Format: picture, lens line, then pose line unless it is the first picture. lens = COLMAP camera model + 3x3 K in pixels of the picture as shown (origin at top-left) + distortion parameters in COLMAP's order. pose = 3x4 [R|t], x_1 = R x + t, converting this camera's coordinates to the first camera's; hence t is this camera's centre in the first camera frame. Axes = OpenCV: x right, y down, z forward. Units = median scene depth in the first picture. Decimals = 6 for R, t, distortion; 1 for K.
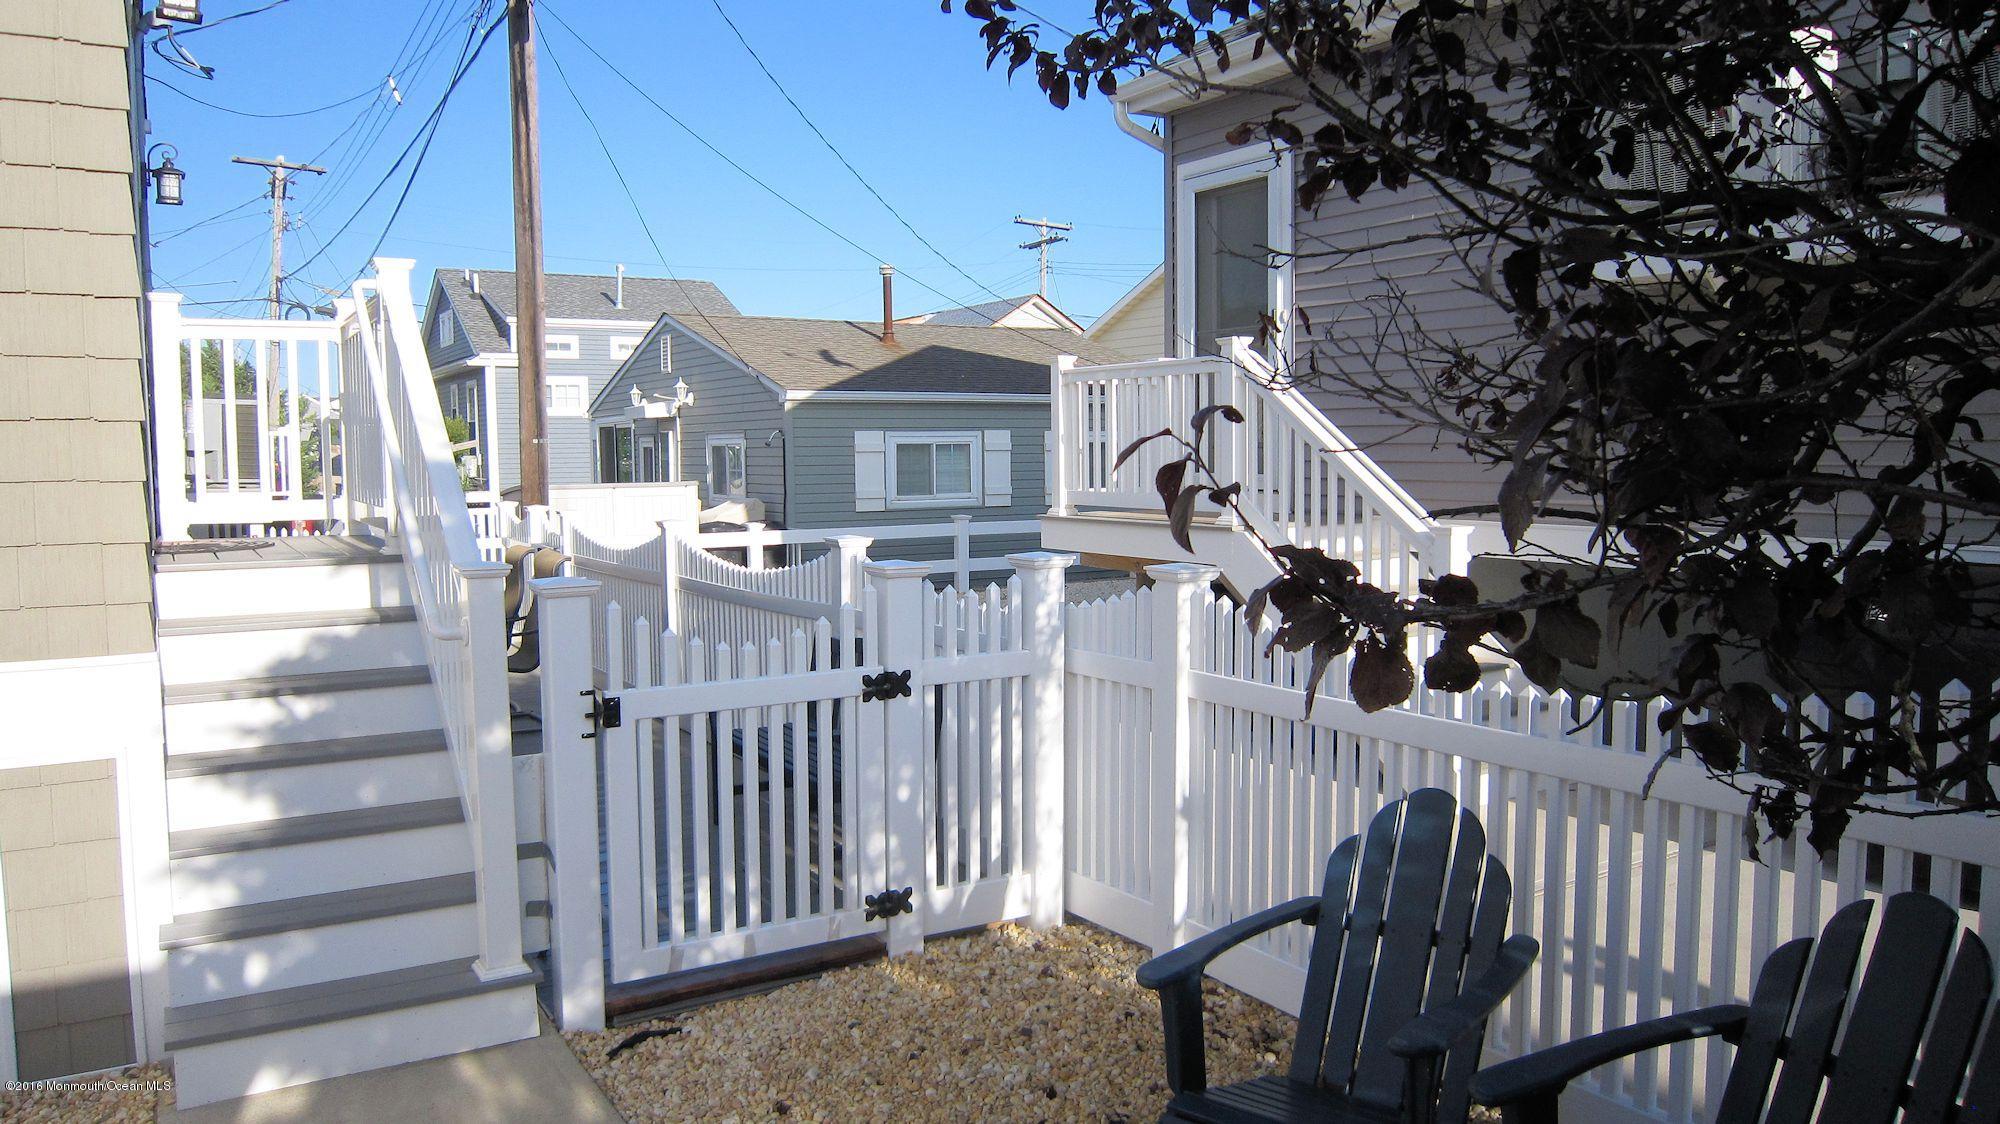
lens RADIAL K [[1431.5, 0, 1000.0], [0, 1431.5, 562.0], [0, 0, 1]] dist [-0.052017, 0.006747]
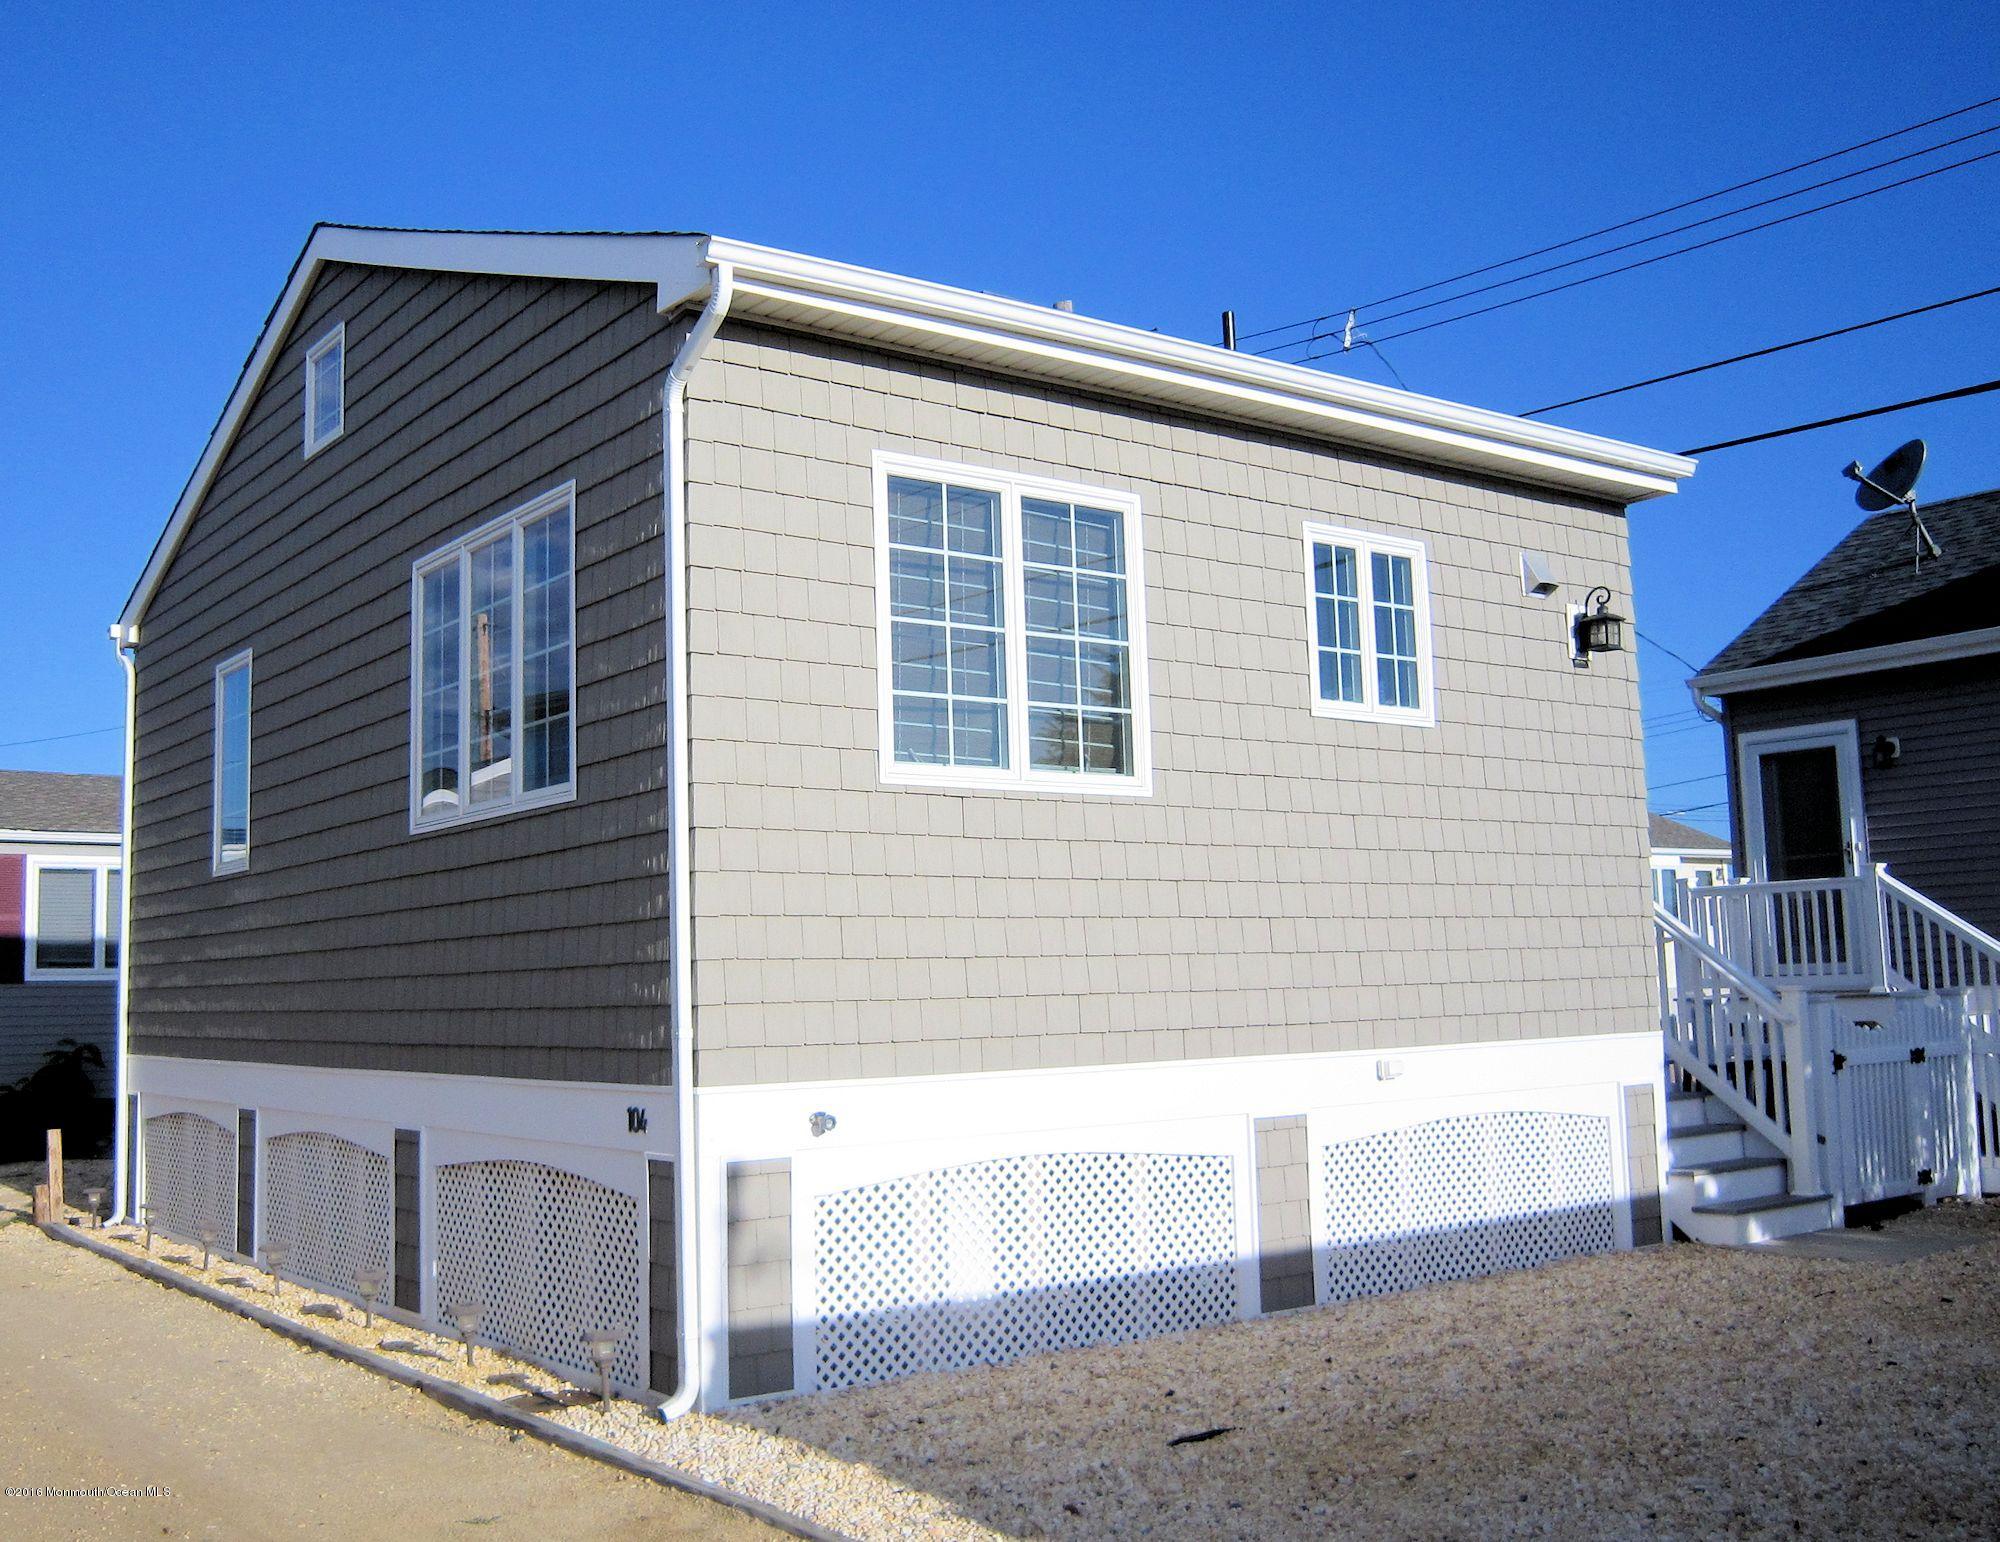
lens RADIAL K [[1945.5, 0, 1000.0], [0, 1945.5, 771.0], [0, 0, 1]] dist [-0.012264, -0.019765]
pose [[0.993566, -0.003216, 0.113208, -1.527898], [0.024895, 0.981349, -0.190616, 0.170539], [-0.110483, 0.192208, 0.975115, -1.388154]]
